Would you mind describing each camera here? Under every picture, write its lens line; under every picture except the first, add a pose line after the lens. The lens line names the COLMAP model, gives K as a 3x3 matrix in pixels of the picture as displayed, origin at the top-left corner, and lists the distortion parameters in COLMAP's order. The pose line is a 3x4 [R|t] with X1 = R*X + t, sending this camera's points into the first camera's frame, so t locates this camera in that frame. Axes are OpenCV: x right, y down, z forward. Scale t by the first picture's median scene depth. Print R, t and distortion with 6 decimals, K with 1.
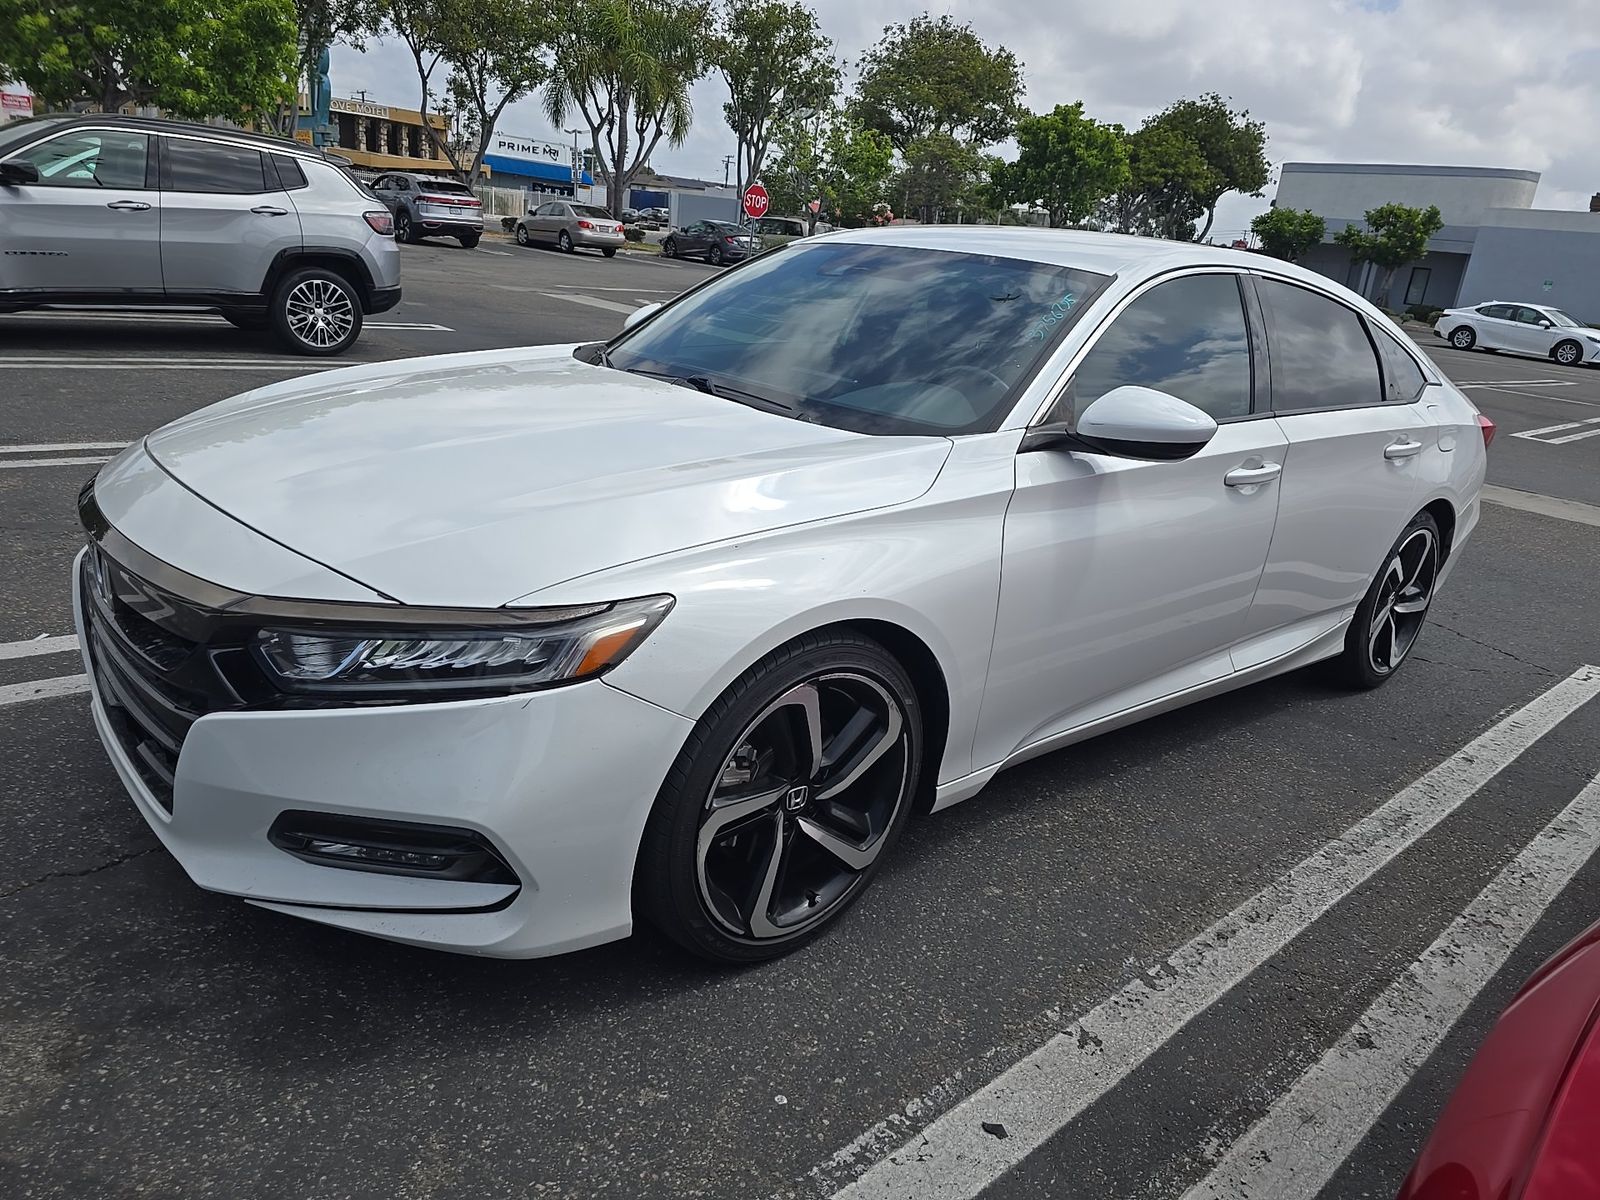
lens RADIAL K [[1056.3, 0, 800.0], [0, 1056.3, 600.0], [0, 0, 1]] dist [0.044670, -0.042677]
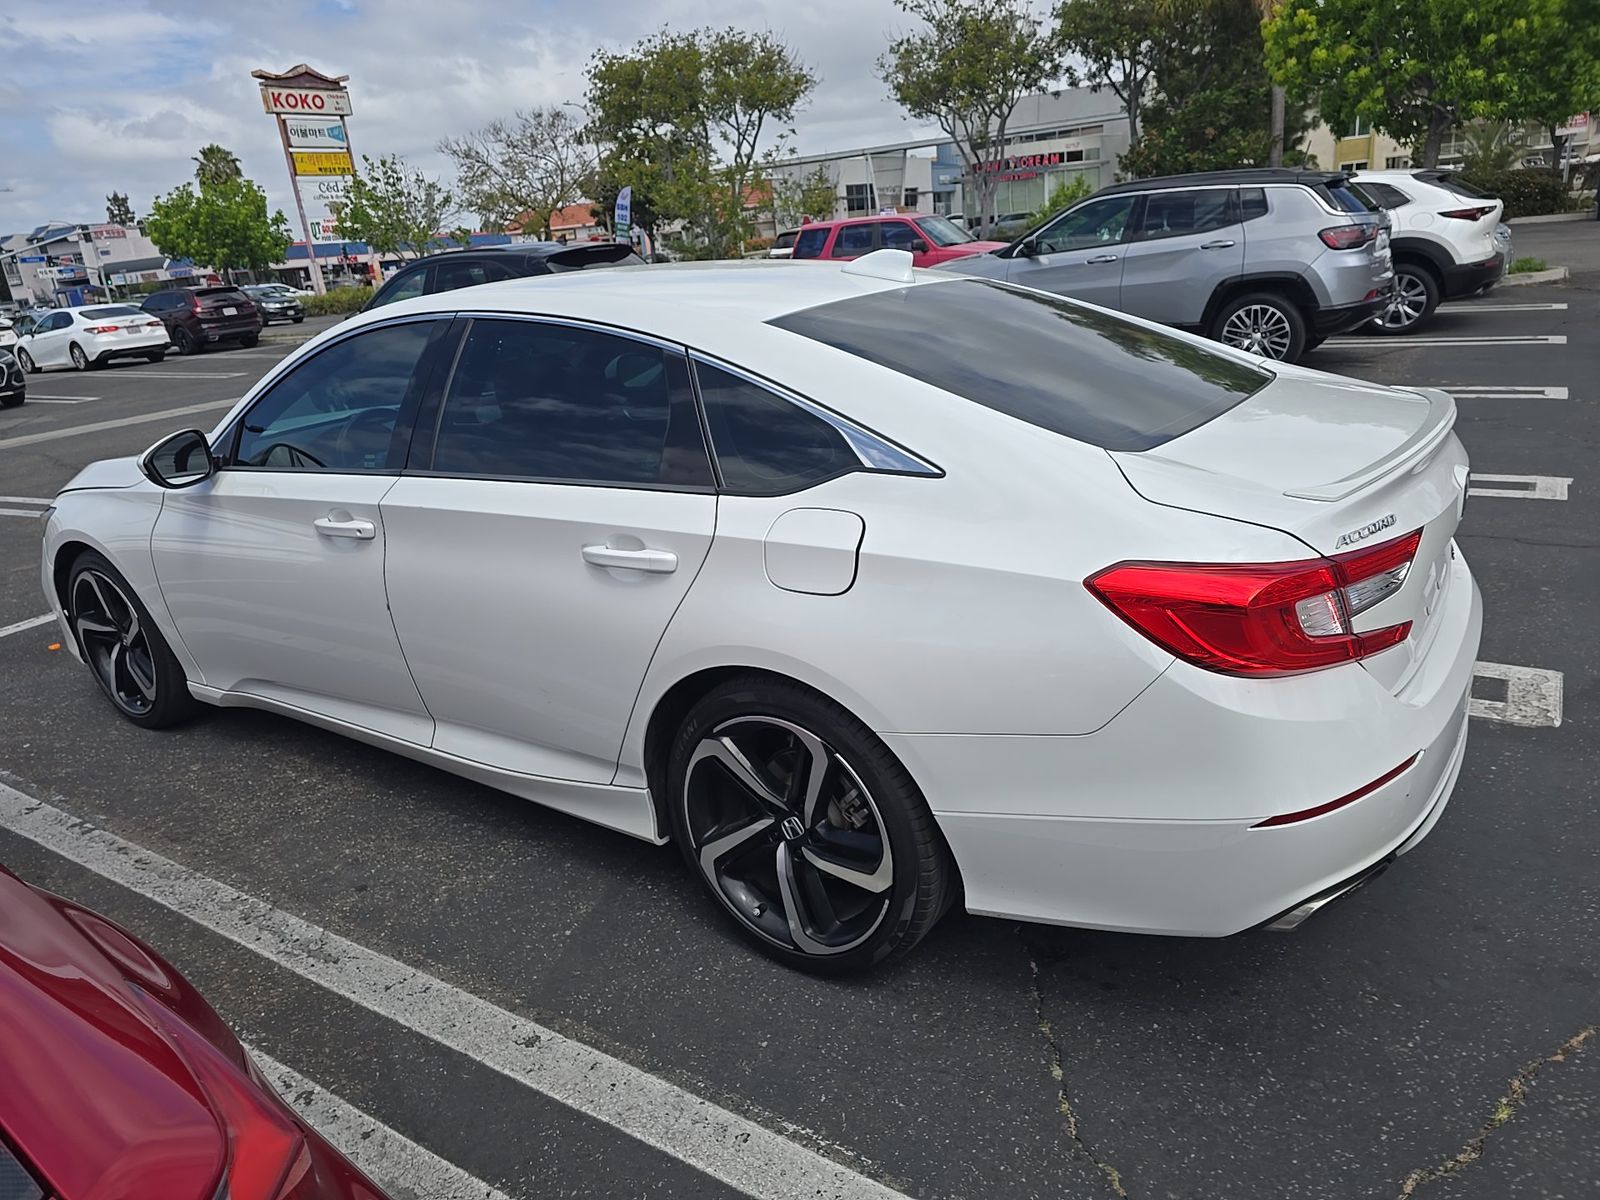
lens RADIAL K [[1056.3, 0, 800.0], [0, 1056.3, 600.0], [0, 0, 1]] dist [0.044670, -0.042677]
pose [[0.255802, 0.194838, -0.946891, 0.448506], [-0.204398, 0.968237, 0.144012, -0.085544], [0.944874, 0.156704, 0.287501, 0.340131]]
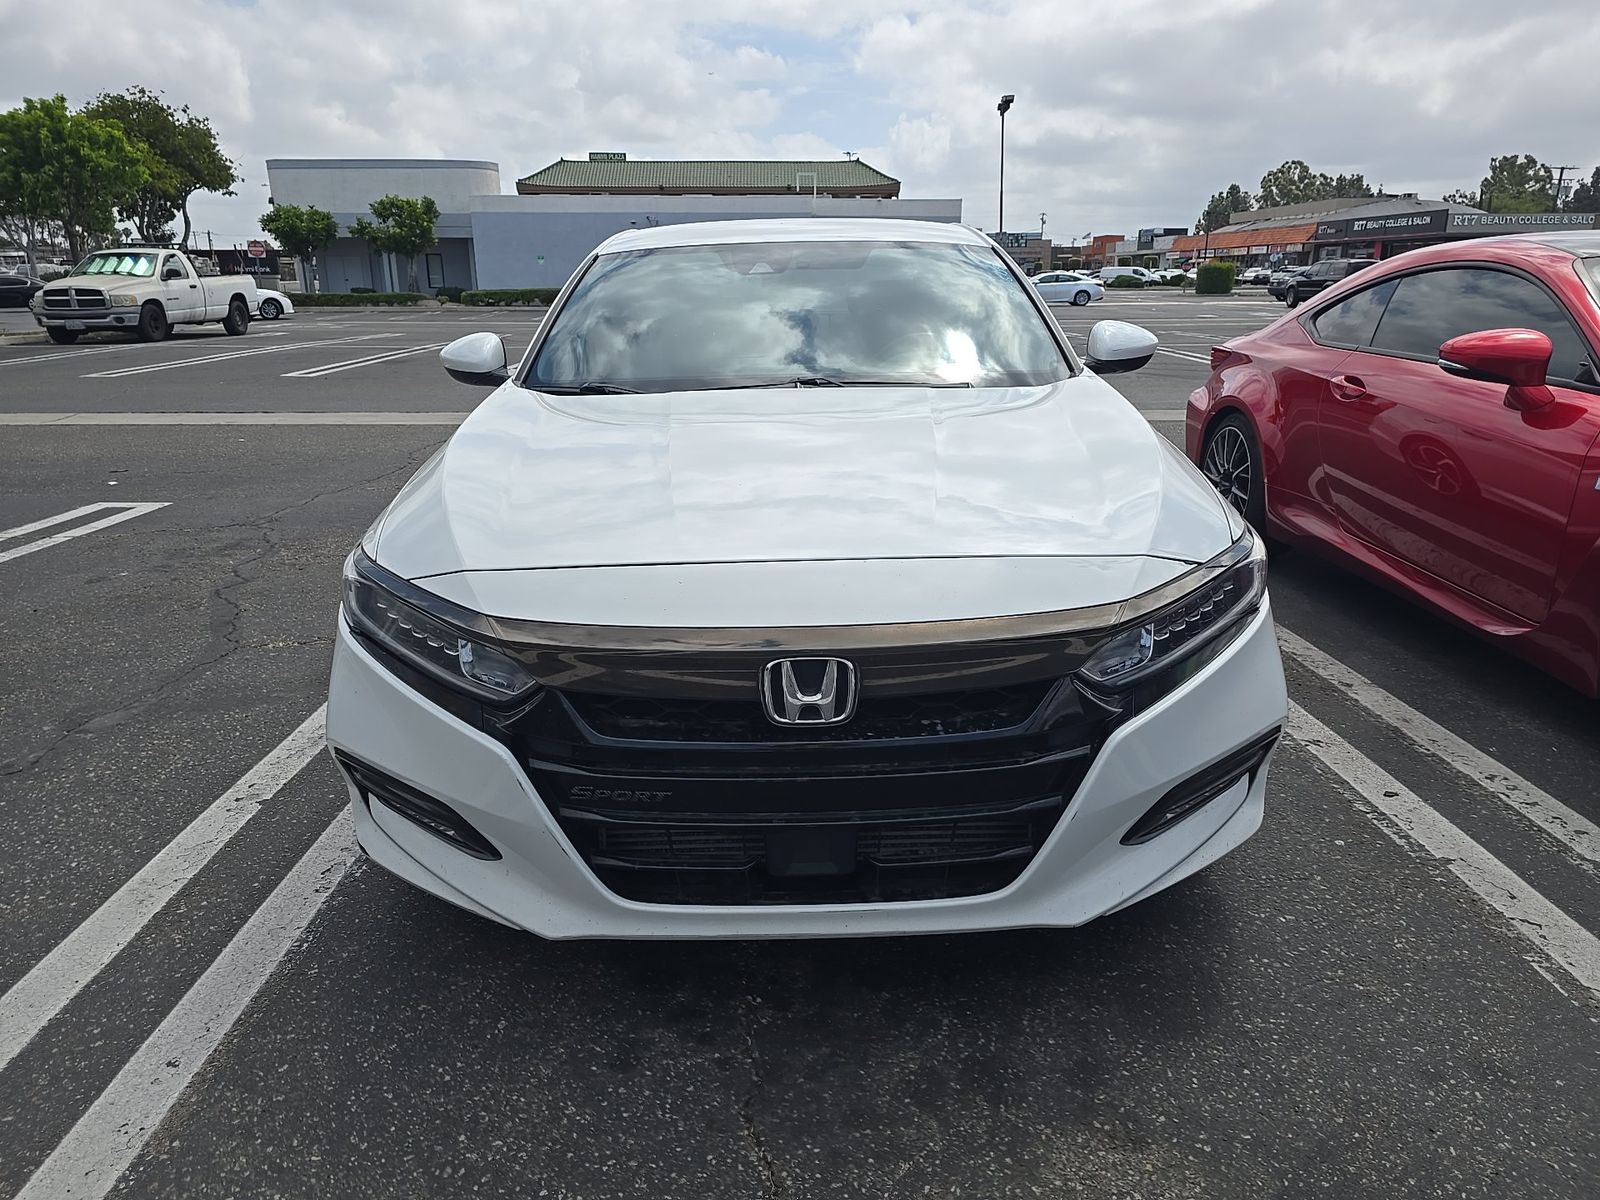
lens RADIAL K [[1056.3, 0, 800.0], [0, 1056.3, 600.0], [0, 0, 1]] dist [0.044670, -0.042677]
pose [[0.661004, -0.310347, 0.683197, -0.250821], [0.308119, 0.942425, 0.129993, -0.041573], [-0.684204, 0.124580, 0.718571, 0.084823]]
